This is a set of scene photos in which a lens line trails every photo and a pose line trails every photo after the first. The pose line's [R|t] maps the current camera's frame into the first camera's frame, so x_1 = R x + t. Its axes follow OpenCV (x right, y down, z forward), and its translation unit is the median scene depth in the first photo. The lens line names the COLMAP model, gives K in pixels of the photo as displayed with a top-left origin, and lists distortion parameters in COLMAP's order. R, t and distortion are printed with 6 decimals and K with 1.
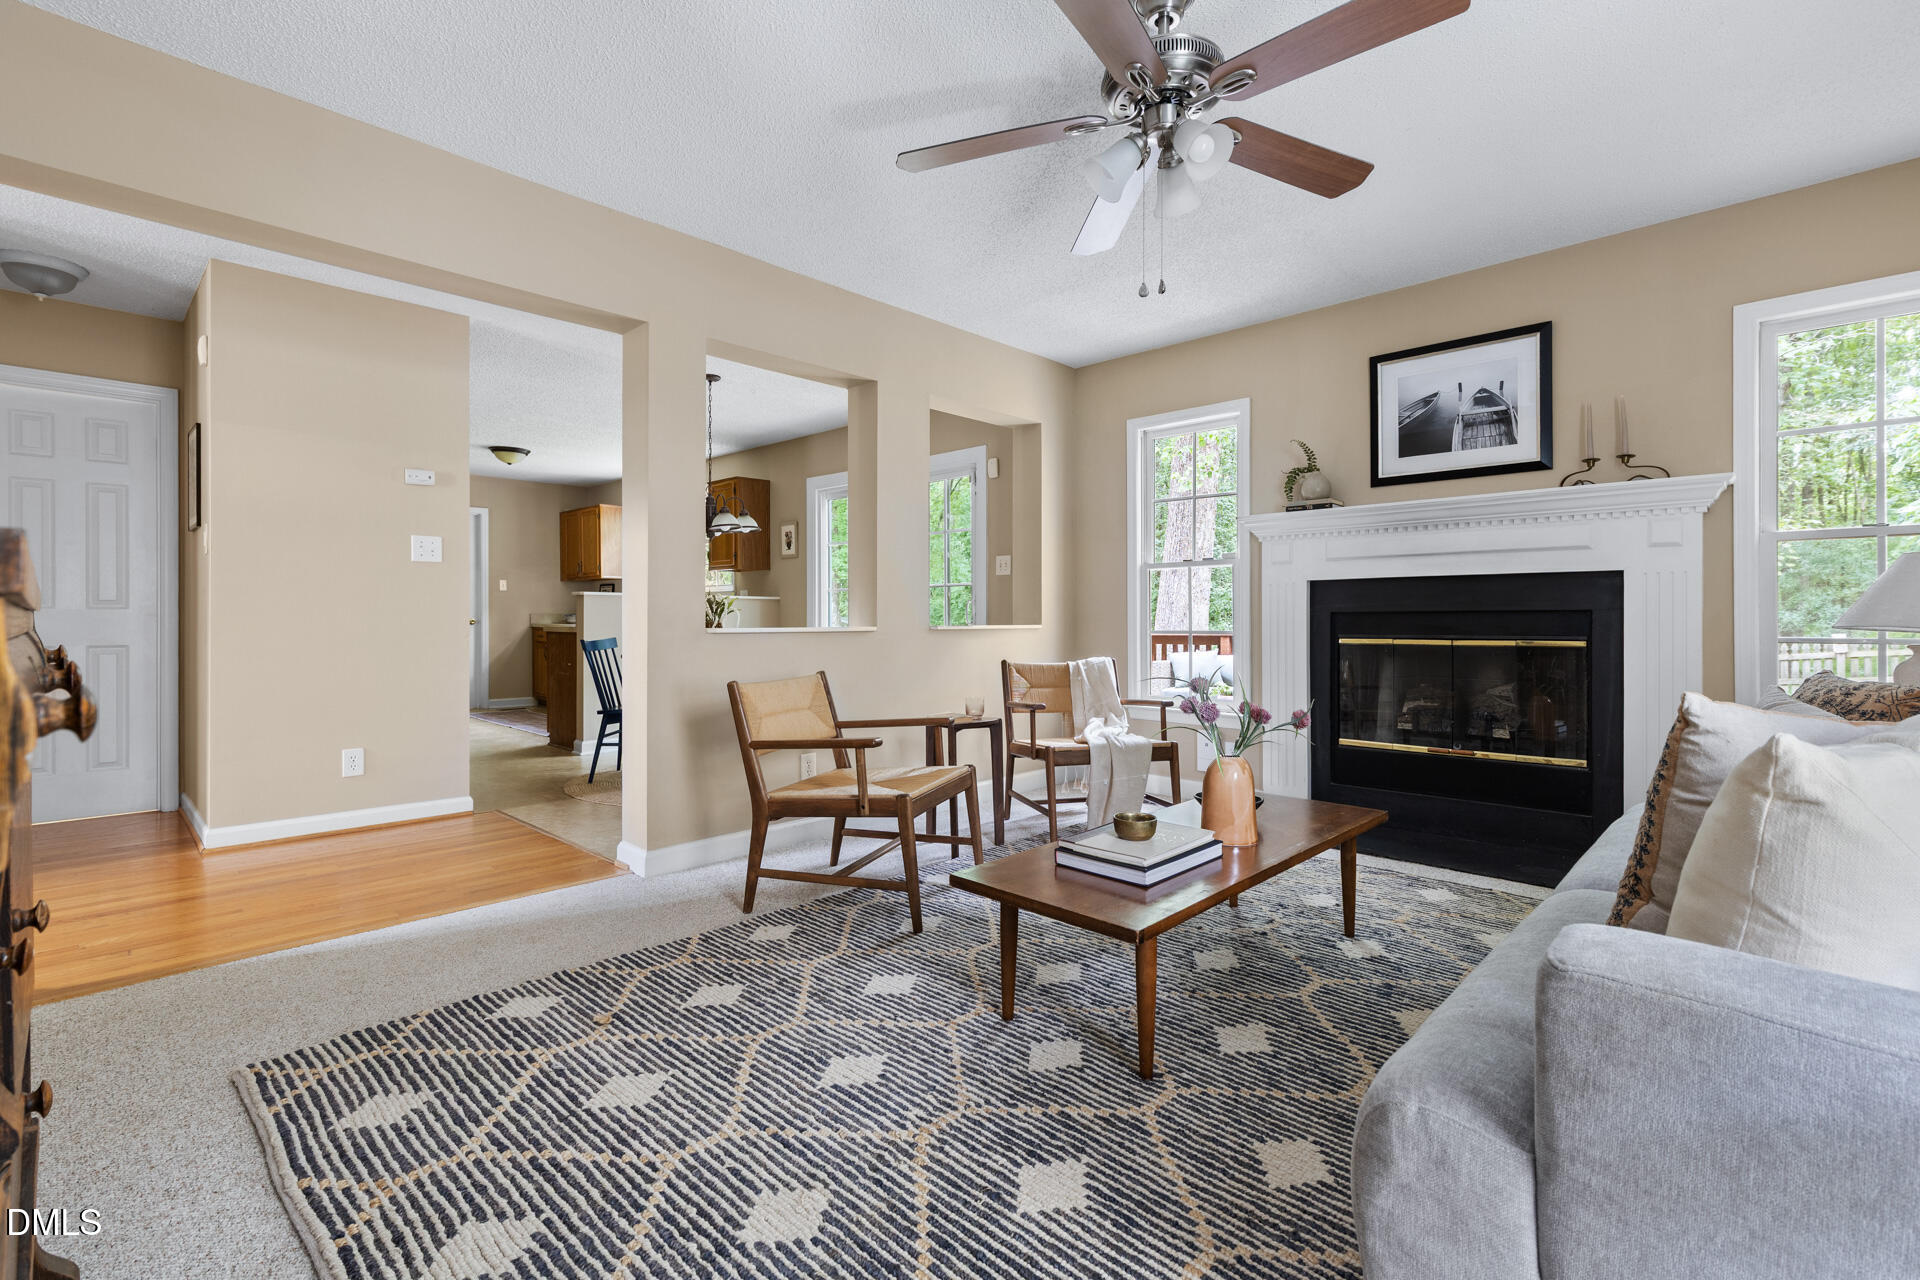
lens RADIAL K [[863.7, 0, 964.6], [0, 863.7, 627.4], [0, 0, 1]] dist [0.001481, 0.000053]
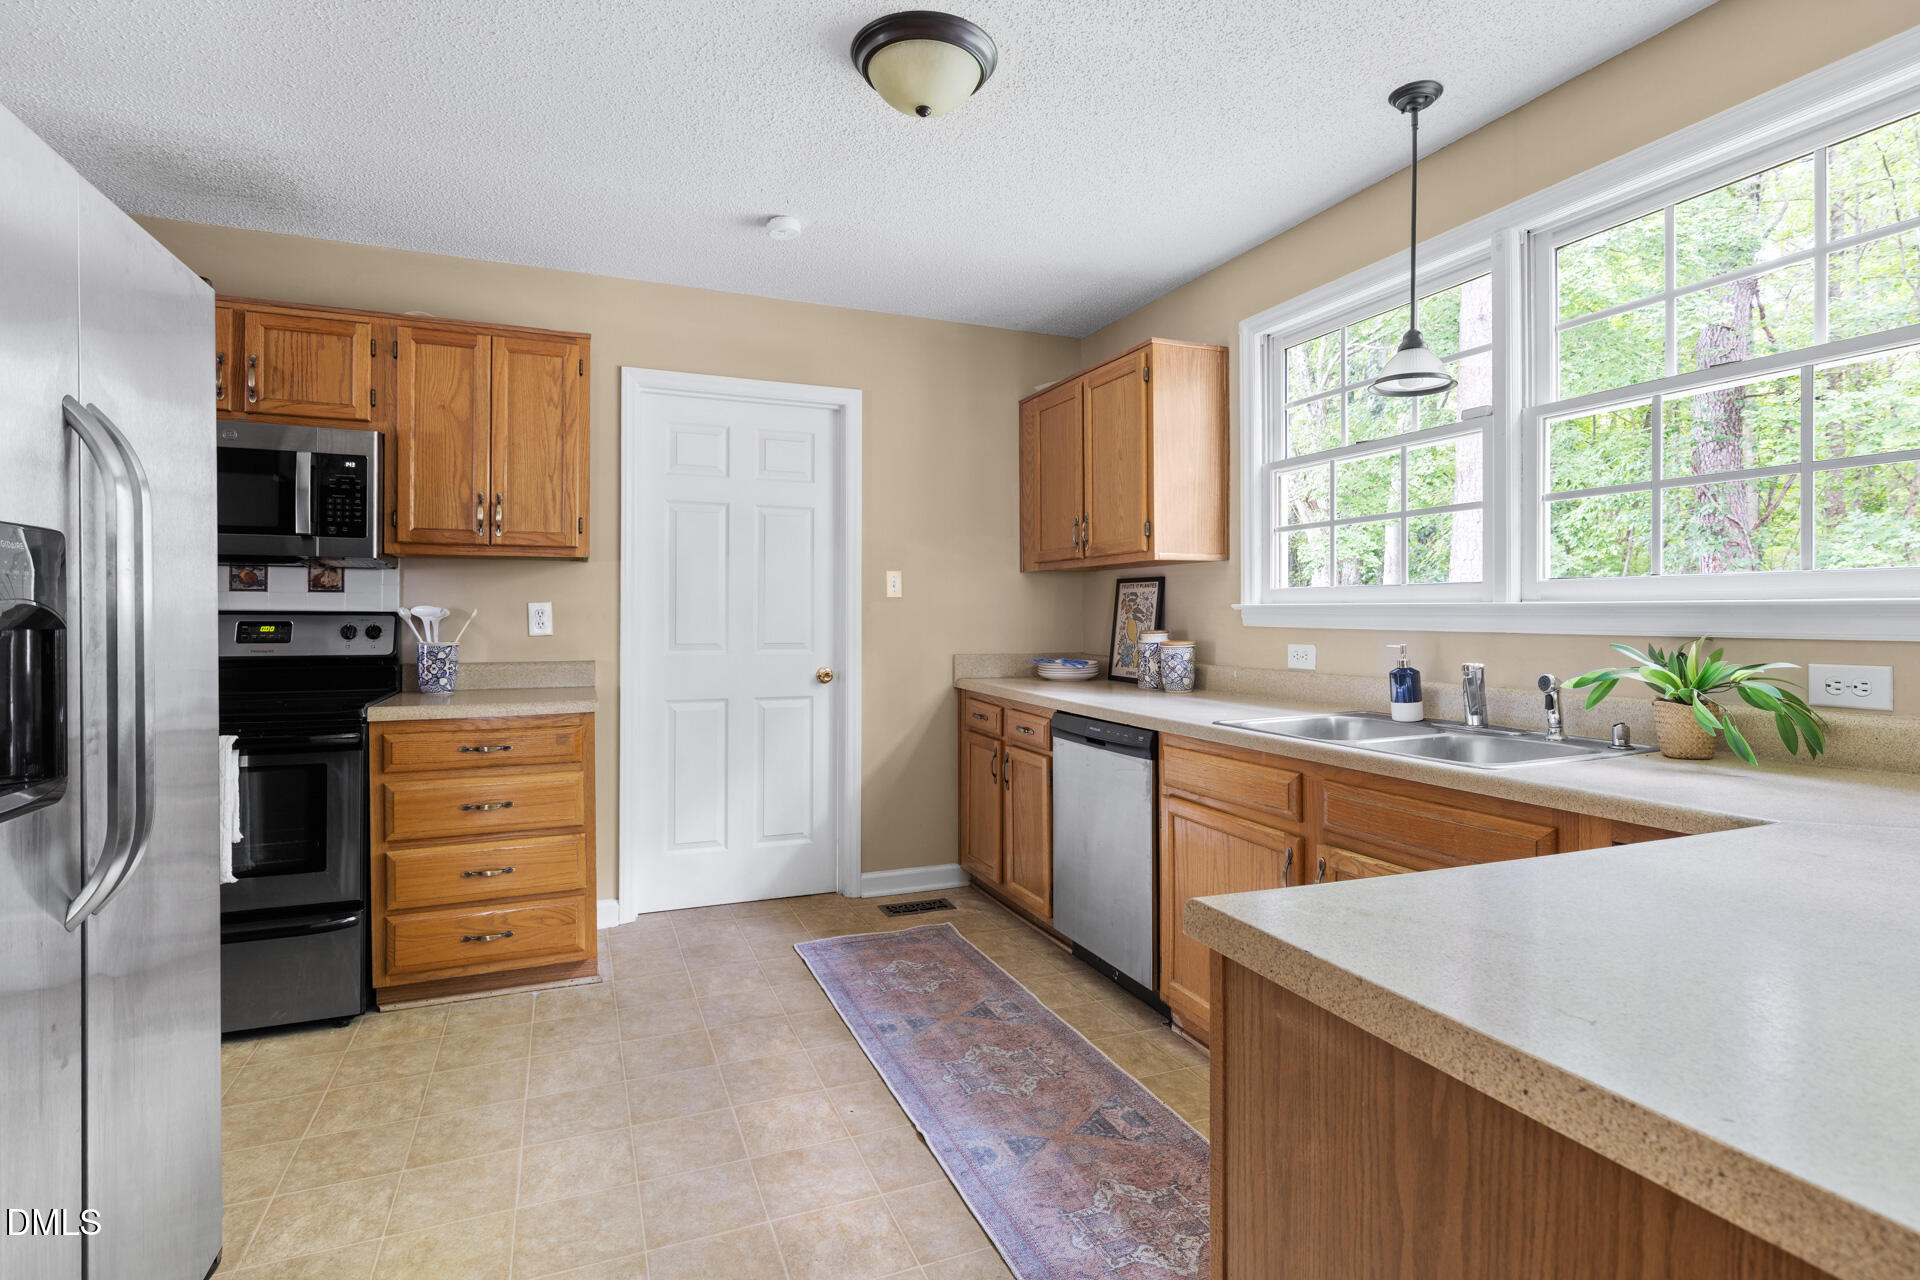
lens RADIAL K [[988.8, 0, 958.7], [0, 988.8, 639.1], [0, 0, 1]] dist [-0.000262, -0.000002]
pose [[0.924710, 0.000257, -0.380671, -0.334469], [-0.002291, 0.999985, -0.004891, -0.021922], [0.380665, 0.005395, 0.924697, 0.592894]]
